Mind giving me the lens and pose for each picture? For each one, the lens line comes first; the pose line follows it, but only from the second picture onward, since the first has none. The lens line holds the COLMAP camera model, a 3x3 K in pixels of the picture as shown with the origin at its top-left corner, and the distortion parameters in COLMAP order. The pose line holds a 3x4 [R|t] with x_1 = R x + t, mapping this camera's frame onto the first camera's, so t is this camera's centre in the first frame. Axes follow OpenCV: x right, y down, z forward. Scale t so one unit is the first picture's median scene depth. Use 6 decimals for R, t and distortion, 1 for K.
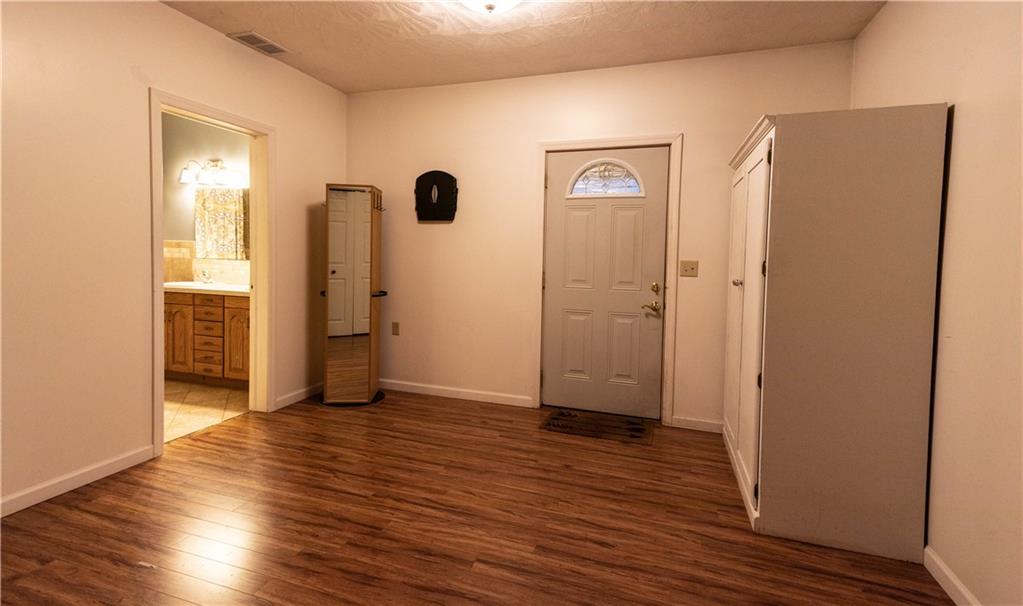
lens RADIAL K [[487.8, 0, 513.4], [0, 487.8, 266.5], [0, 0, 1]] dist [0.001104, 0.000201]
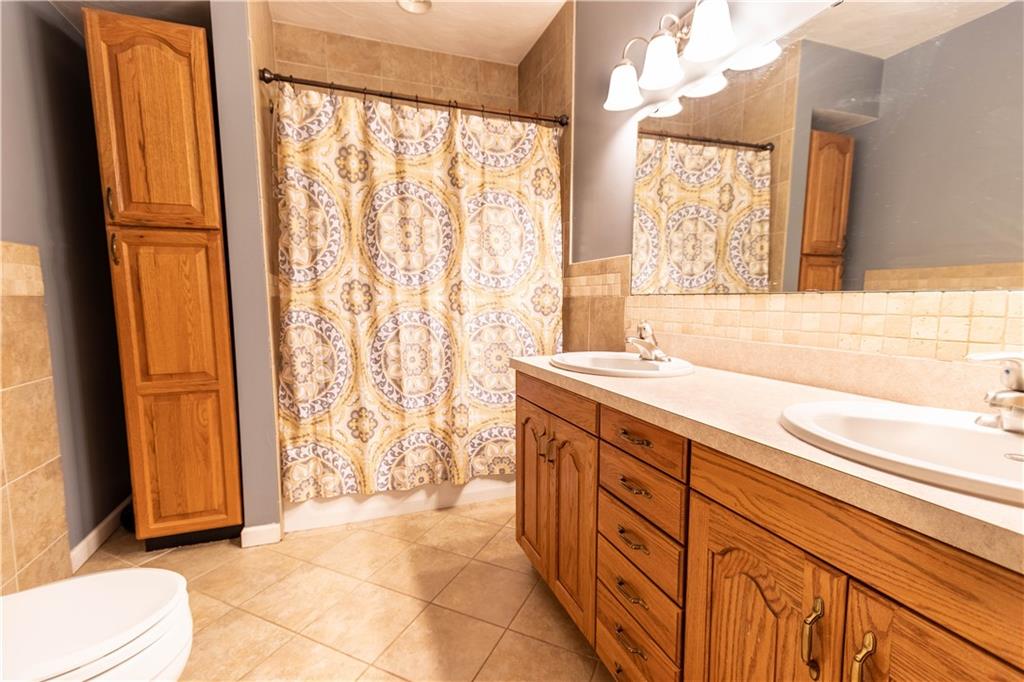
lens RADIAL K [[479.2, 0, 515.2], [0, 479.2, 349.1], [0, 0, 1]] dist [0.030537, -0.000535]
pose [[0.638236, 0.069090, -0.766734, -0.384765], [-0.024234, 0.997274, 0.069692, 0.002760], [0.769459, -0.025899, 0.638171, 0.642144]]
